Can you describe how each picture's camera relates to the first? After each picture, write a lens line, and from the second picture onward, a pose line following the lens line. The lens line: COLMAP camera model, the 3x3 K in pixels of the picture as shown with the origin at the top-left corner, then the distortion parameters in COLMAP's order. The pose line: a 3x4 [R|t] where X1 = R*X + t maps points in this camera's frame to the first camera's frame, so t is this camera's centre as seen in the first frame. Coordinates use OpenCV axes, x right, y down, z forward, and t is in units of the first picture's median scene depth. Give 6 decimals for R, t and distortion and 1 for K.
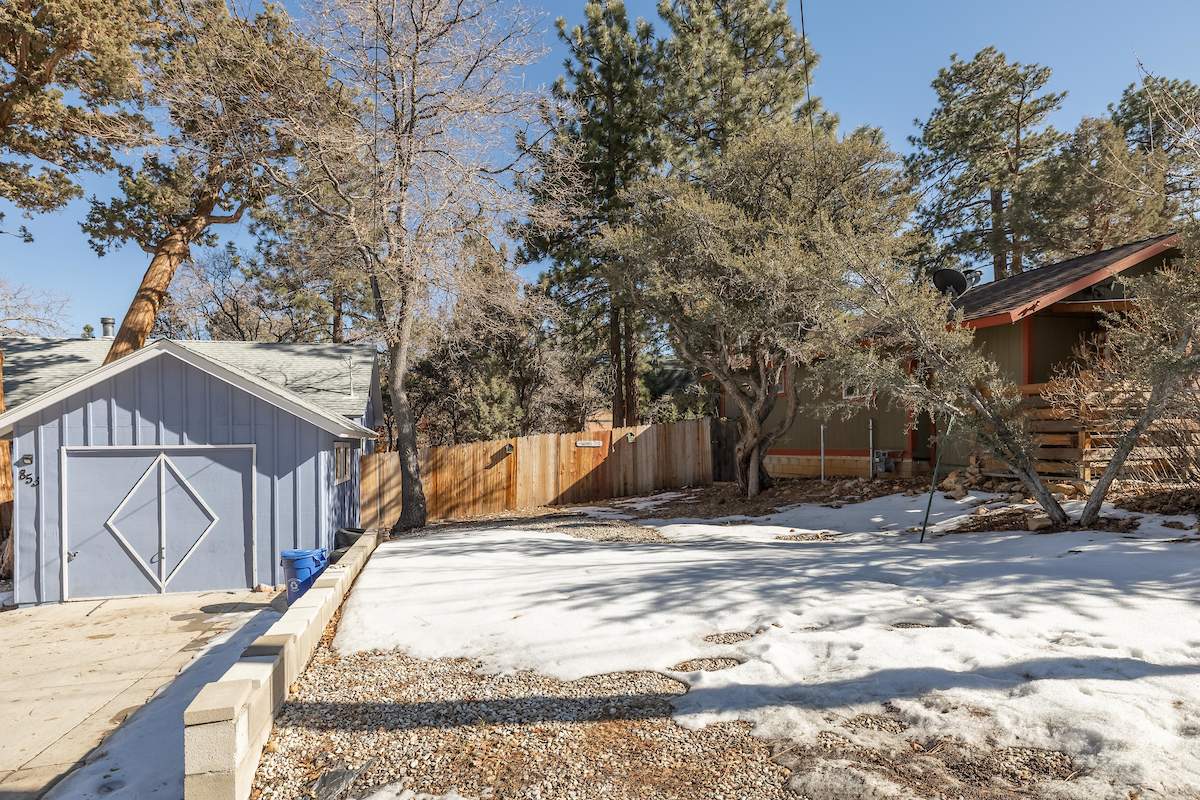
lens RADIAL K [[656.6, 0, 556.2], [0, 656.6, 447.1], [0, 0, 1]] dist [-0.002815, -0.000502]
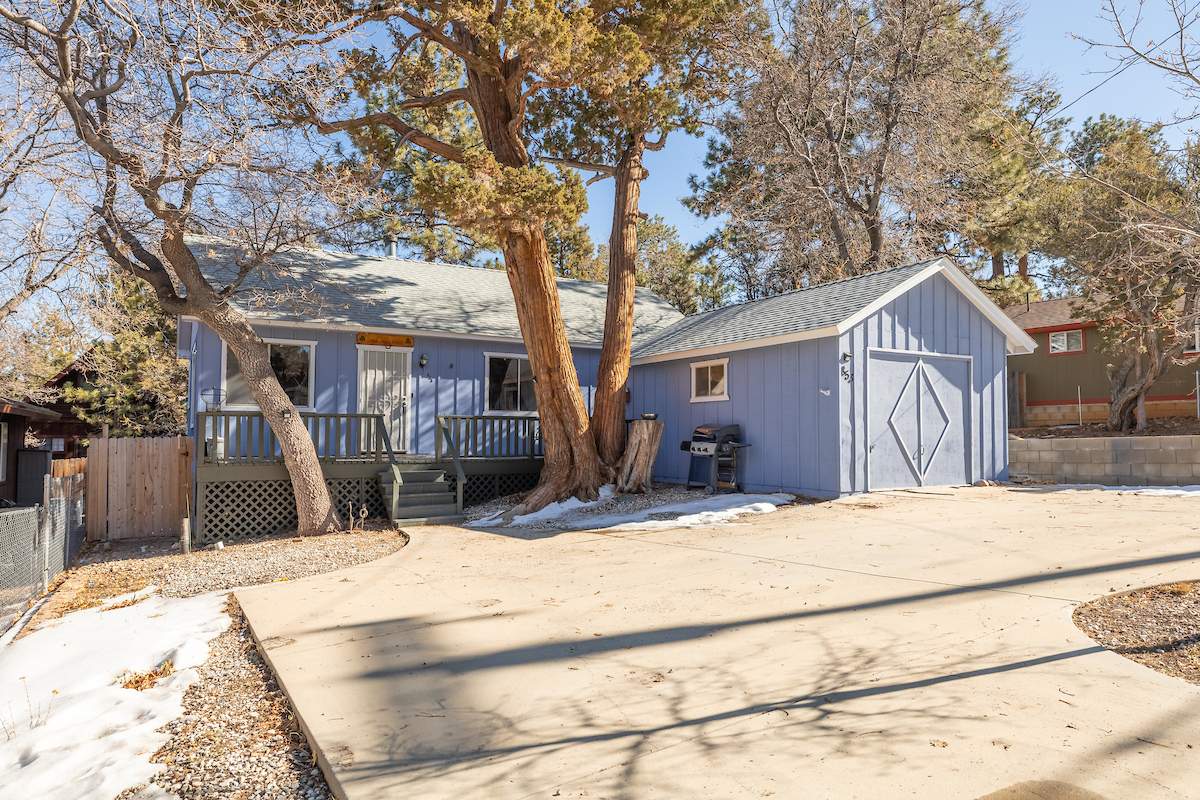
lens RADIAL K [[756.5, 0, 600.0], [0, 756.5, 400.0], [0, 0, 1]] dist [-0.000572, -0.000096]
pose [[0.958319, 0.029898, 0.284131, -1.474084], [-0.014705, 0.998353, -0.055455, 0.155866], [-0.285321, 0.048965, 0.957181, -0.057295]]
